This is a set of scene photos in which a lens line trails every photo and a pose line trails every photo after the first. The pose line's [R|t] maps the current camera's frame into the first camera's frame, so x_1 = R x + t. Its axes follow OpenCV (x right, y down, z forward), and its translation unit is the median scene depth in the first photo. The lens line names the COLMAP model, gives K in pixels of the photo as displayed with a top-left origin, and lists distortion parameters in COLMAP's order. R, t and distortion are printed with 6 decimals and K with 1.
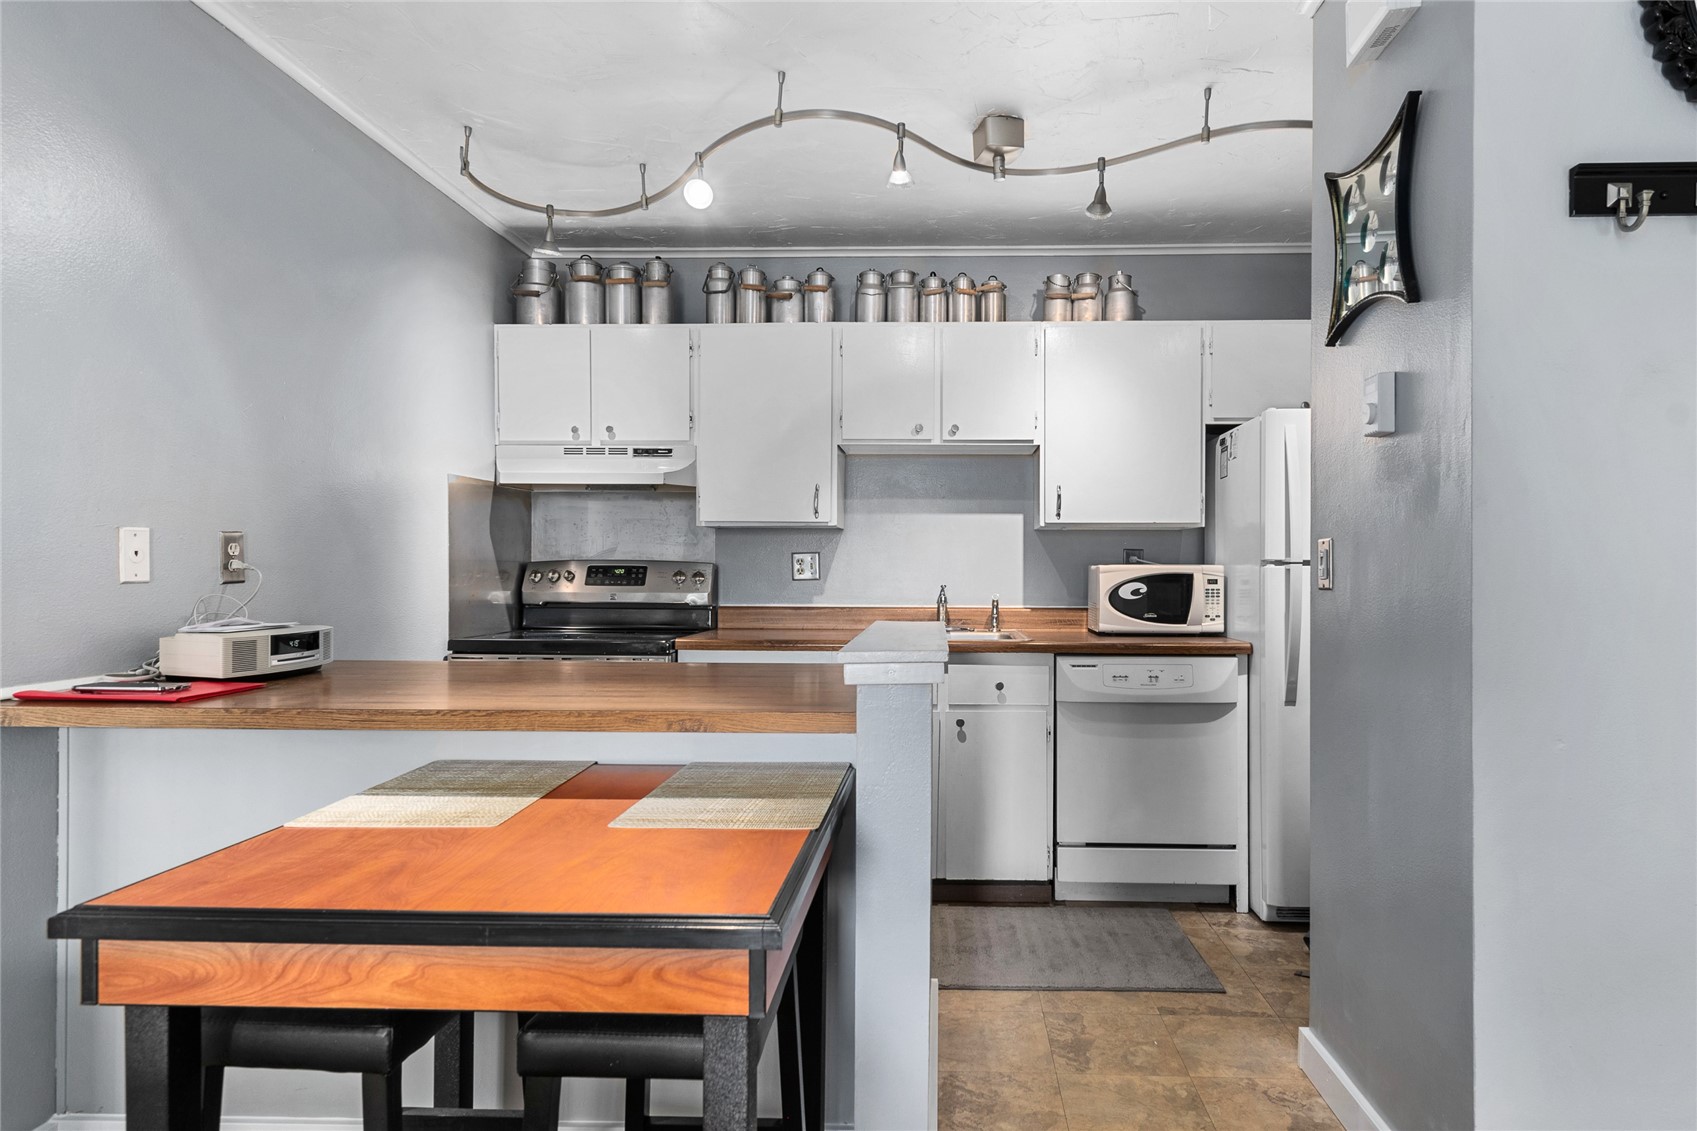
lens RADIAL K [[958.9, 0, 912.1], [0, 958.9, 572.0], [0, 0, 1]] dist [0.023367, -0.017505]
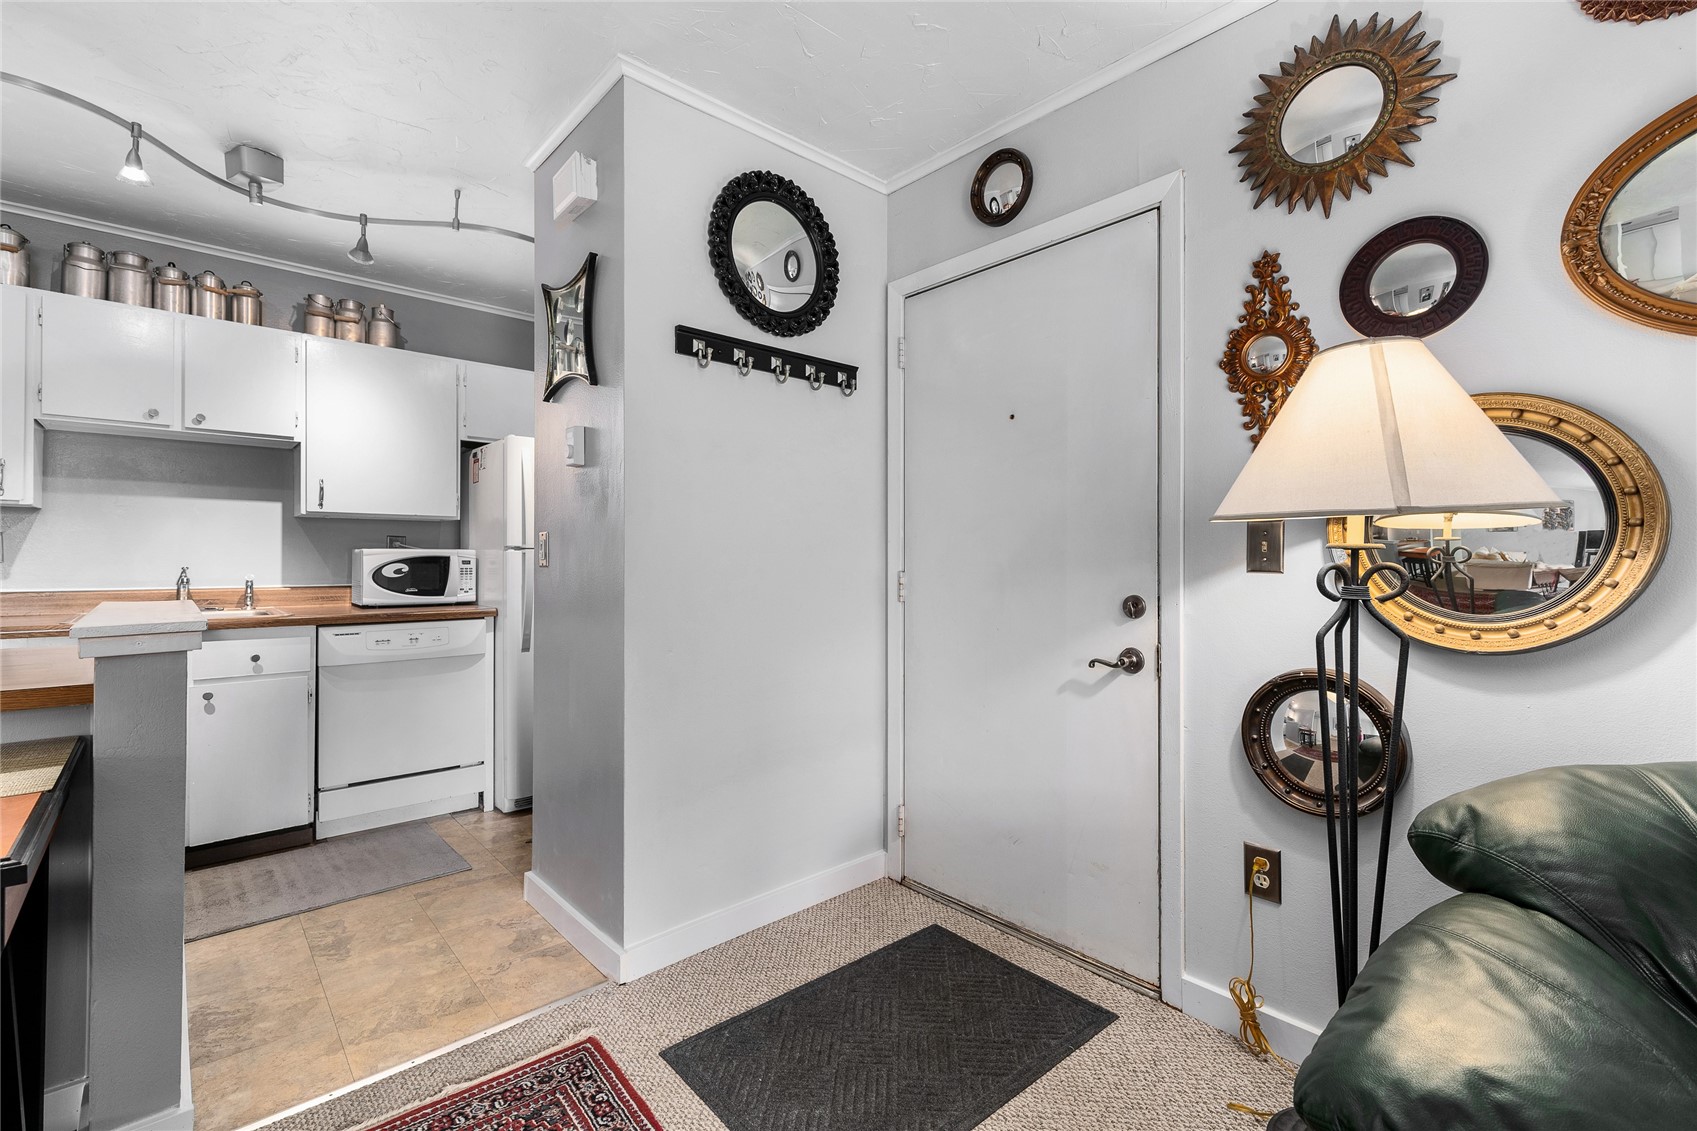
lens RADIAL K [[753.0, 0, 857.4], [0, 753.0, 554.9], [0, 0, 1]] dist [0.015005, -0.006006]
pose [[0.718821, 0.000994, 0.695195, -0.015808], [-0.000424, 0.999999, -0.000991, 0.000777], [-0.695196, 0.000418, 0.718821, -0.095325]]
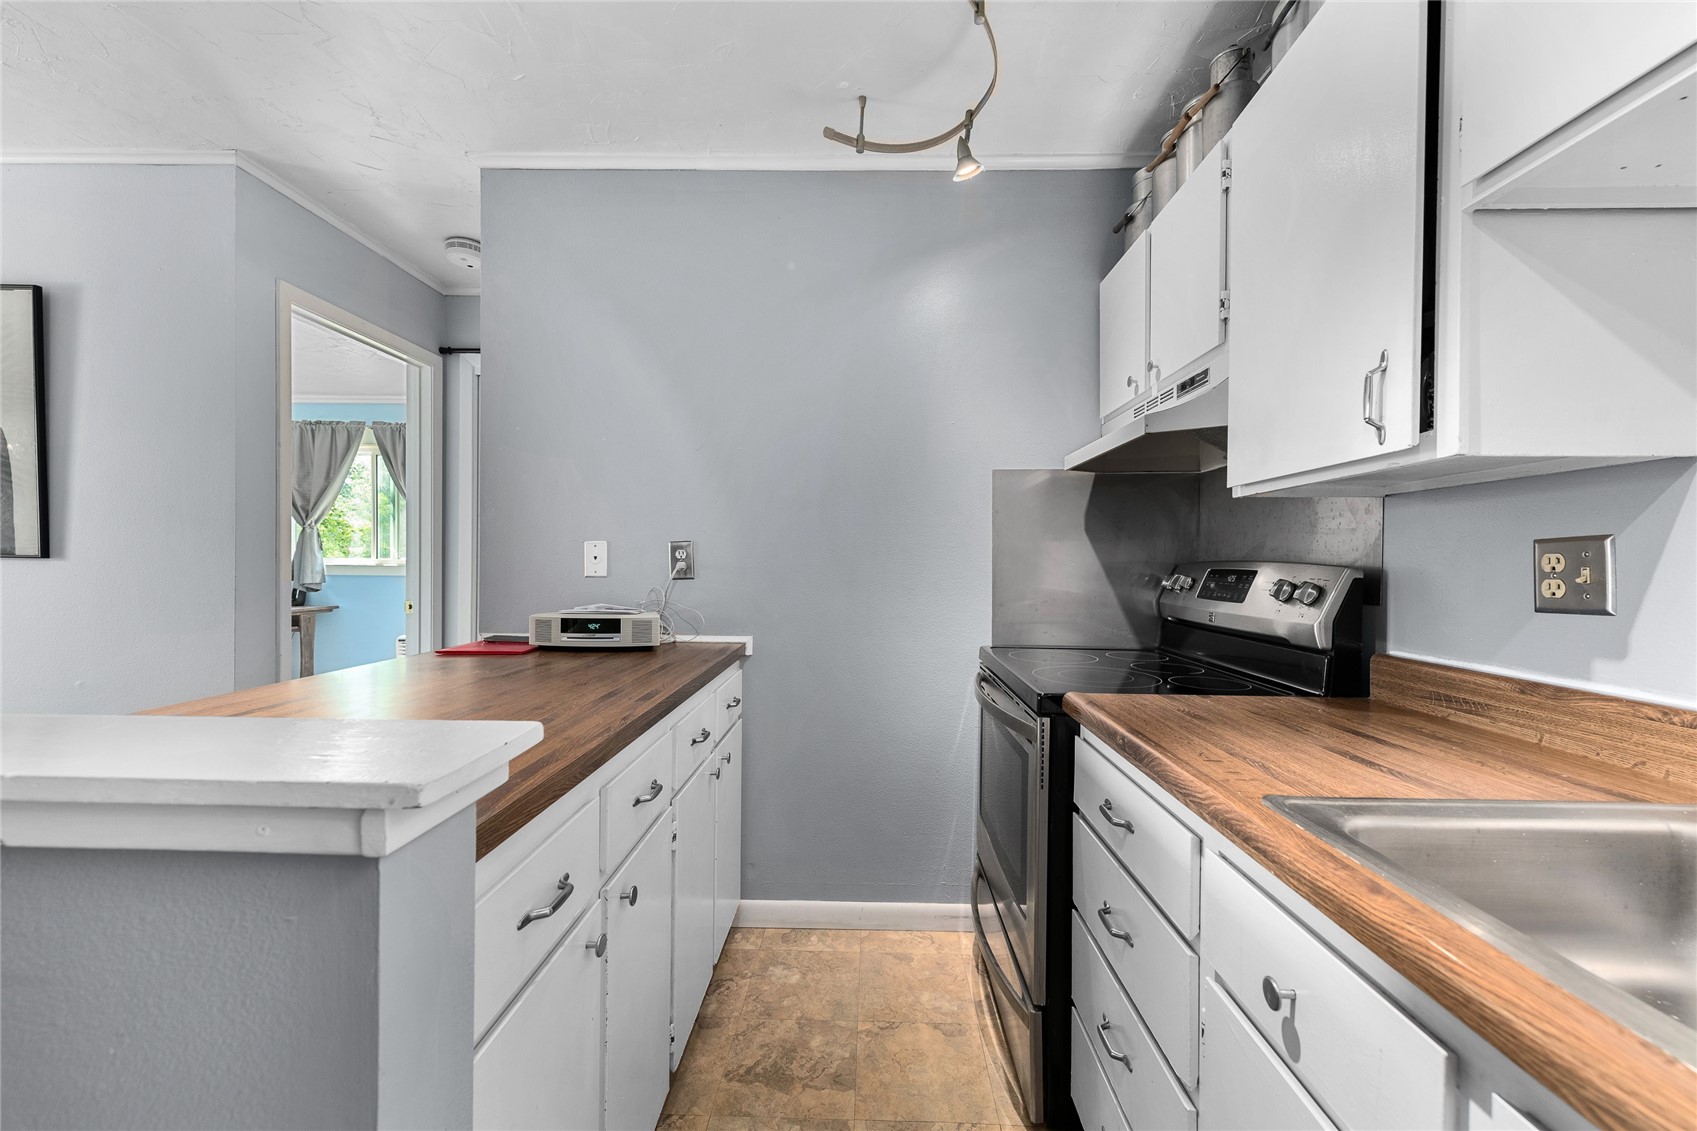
lens RADIAL K [[682.1, 0, 861.7], [0, 682.1, 569.4], [0, 0, 1]] dist [0.012535, -0.000169]
pose [[0.006335, 0.006888, -0.999956, 0.164155], [-0.011881, 0.999906, 0.006812, -0.007669], [0.999909, 0.011837, 0.006416, 0.801563]]
